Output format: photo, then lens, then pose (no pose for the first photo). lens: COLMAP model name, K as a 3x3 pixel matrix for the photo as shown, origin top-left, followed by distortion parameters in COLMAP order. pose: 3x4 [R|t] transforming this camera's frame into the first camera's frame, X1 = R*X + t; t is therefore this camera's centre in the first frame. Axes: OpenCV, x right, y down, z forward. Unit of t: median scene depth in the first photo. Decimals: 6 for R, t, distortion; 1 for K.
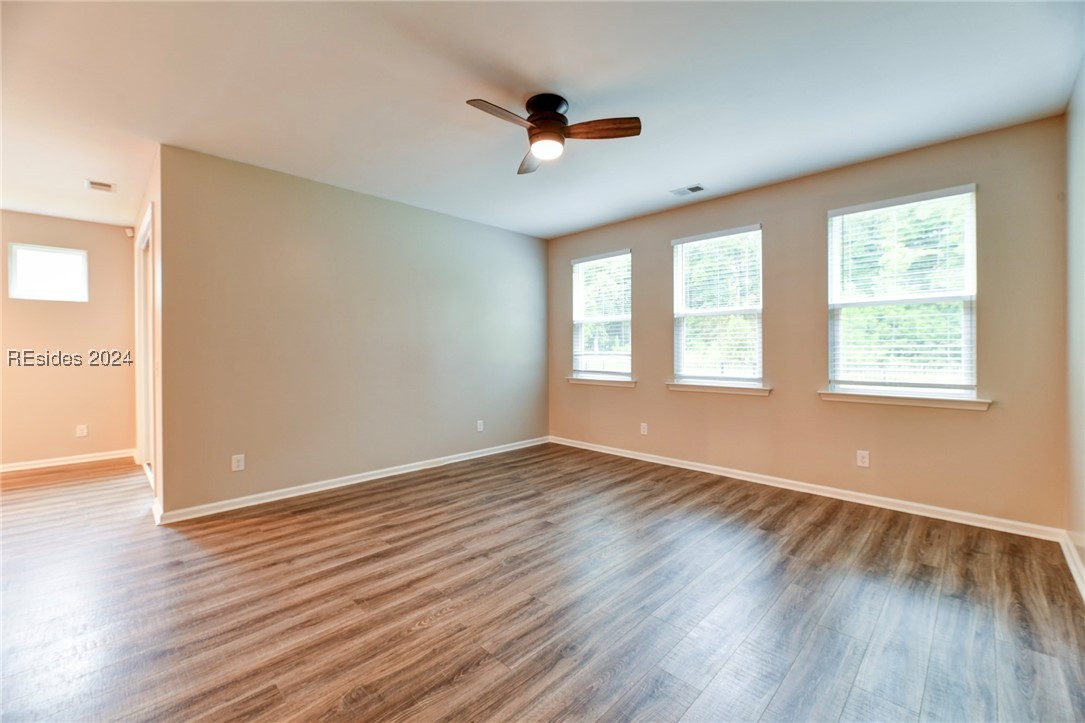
lens RADIAL K [[439.6, 0, 547.8], [0, 439.6, 350.8], [0, 0, 1]] dist [-0.002581, -0.000609]
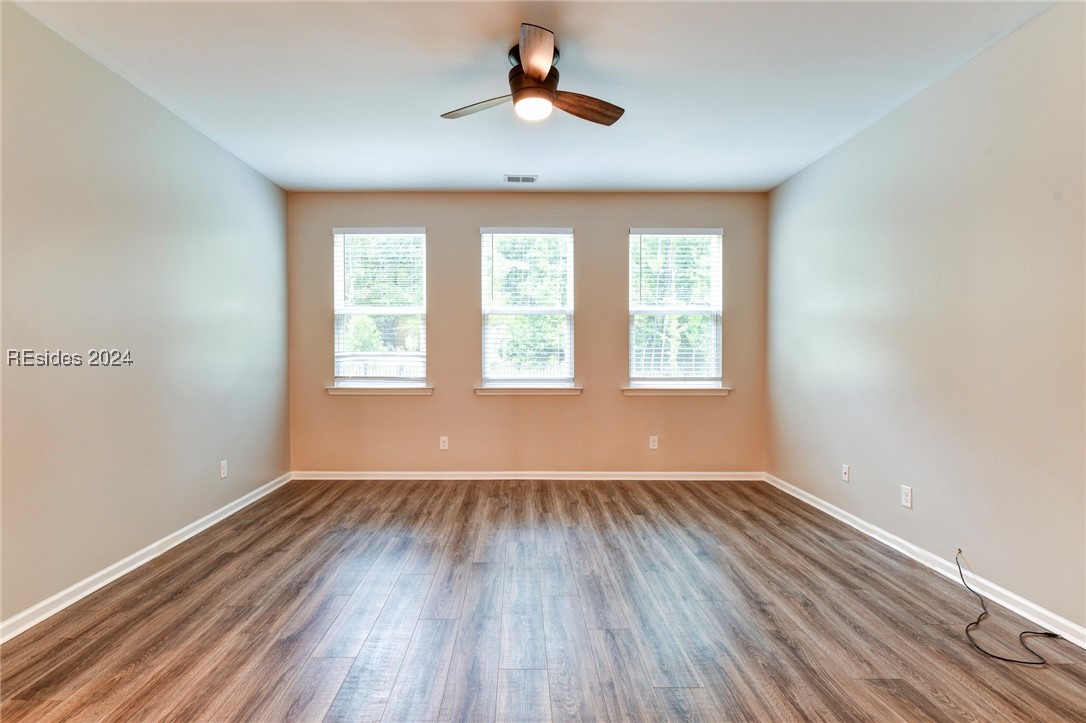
lens RADIAL K [[524.2, 0, 545.9], [0, 524.2, 356.6], [0, 0, 1]] dist [0.001278, -0.001617]
pose [[0.715017, -0.002709, 0.699101, -0.481620], [-0.003484, 0.999966, 0.007438, 0.003422], [-0.699098, -0.007754, 0.714984, 0.190770]]
